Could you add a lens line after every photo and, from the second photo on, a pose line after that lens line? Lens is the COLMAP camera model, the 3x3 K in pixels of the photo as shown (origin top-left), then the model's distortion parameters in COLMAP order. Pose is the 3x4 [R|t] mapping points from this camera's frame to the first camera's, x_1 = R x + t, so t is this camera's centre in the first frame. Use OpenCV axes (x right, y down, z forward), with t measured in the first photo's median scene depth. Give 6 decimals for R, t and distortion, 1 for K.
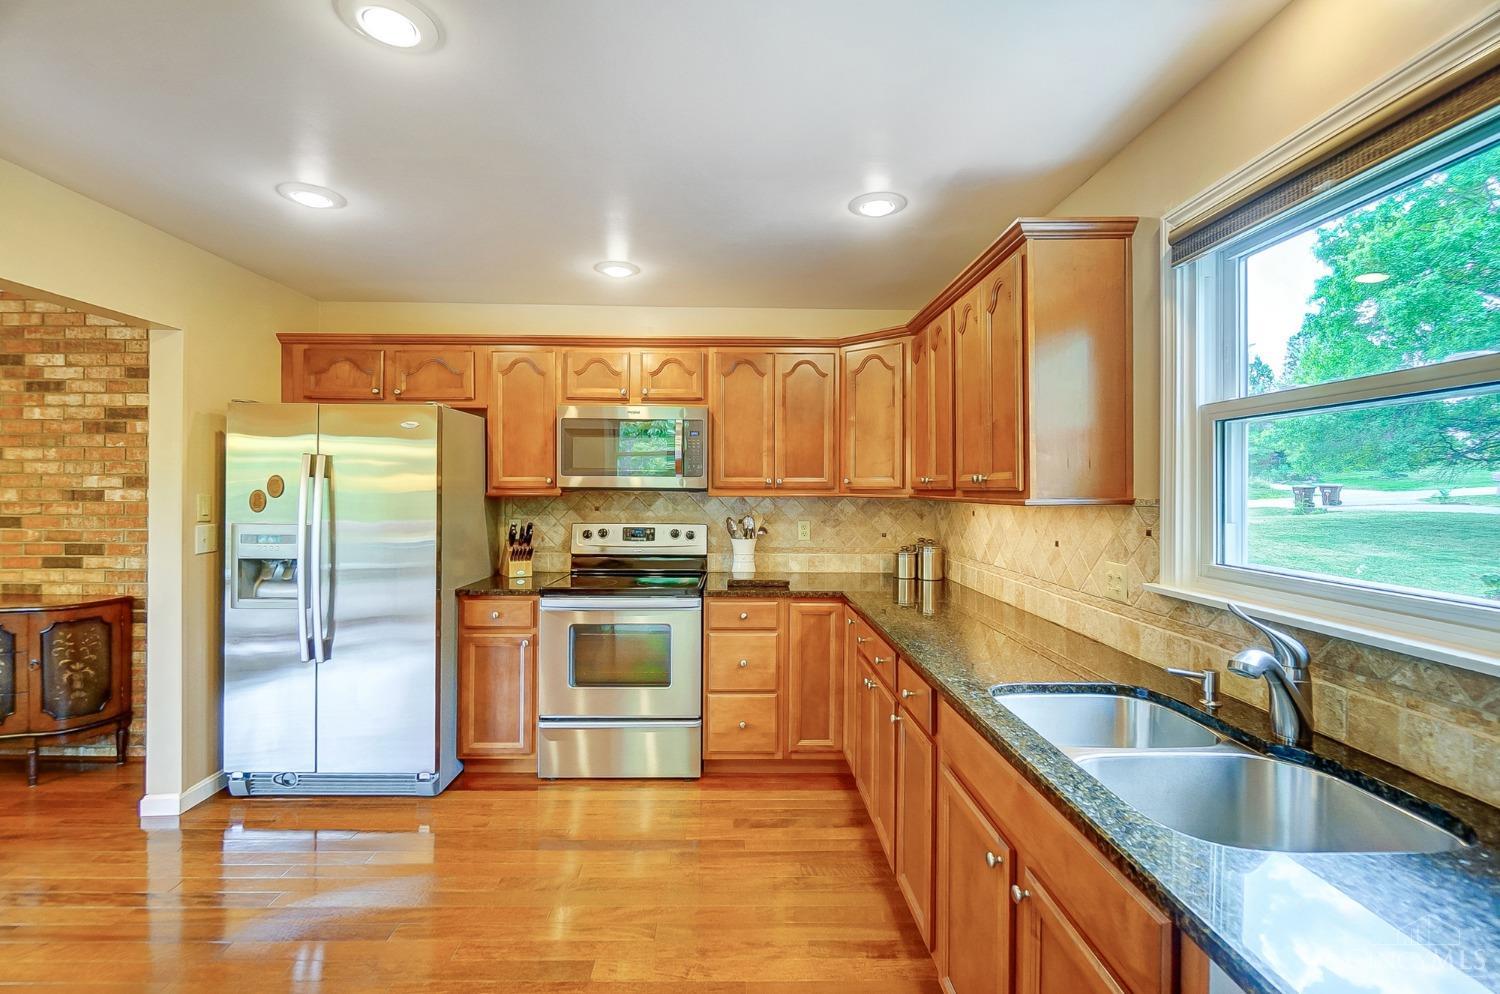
lens RADIAL K [[674.2, 0, 758.2], [0, 674.2, 483.4], [0, 0, 1]] dist [-0.006148, 0.001518]
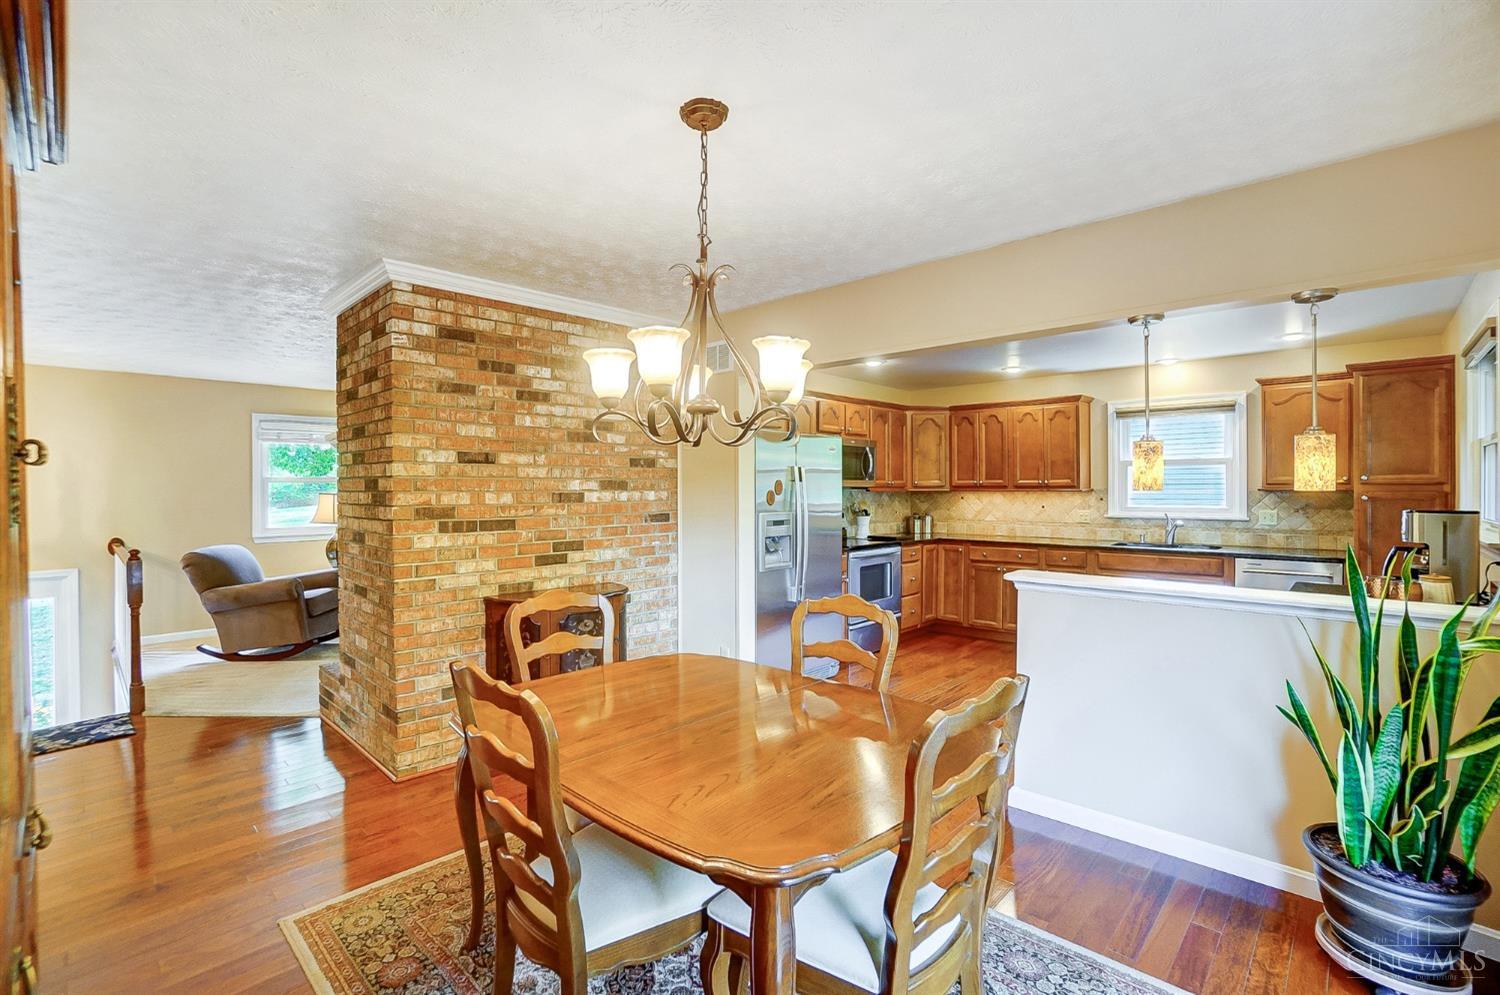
lens RADIAL K [[674.2, 0, 778.0], [0, 674.2, 489.5], [0, 0, 1]] dist [-0.006148, 0.001518]
pose [[0.676850, -0.010690, 0.736043, -1.592923], [0.004090, 0.999934, 0.010761, -0.006209], [-0.736109, -0.004273, 0.676849, -0.012514]]
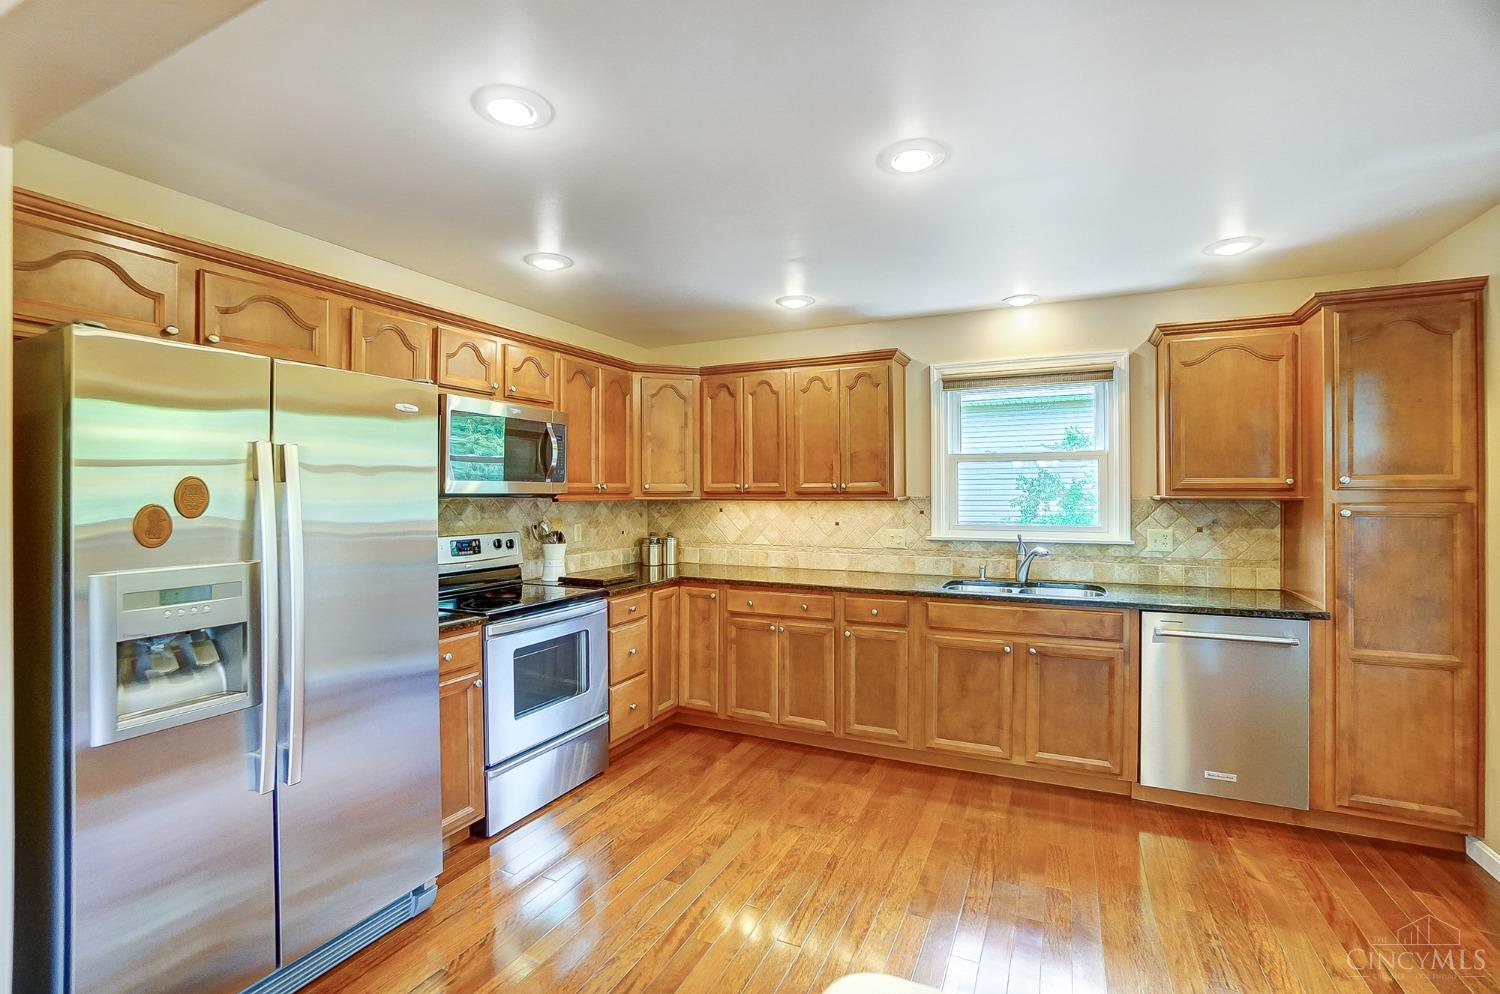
lens RADIAL K [[674.2, 0, 756.4], [0, 674.2, 491.9], [0, 0, 1]] dist [-0.006148, 0.001518]
pose [[0.444063, -0.007317, 0.895966, -0.868304], [0.001786, 0.999972, 0.007281, -0.002615], [-0.895994, -0.001633, 0.444064, 0.305850]]
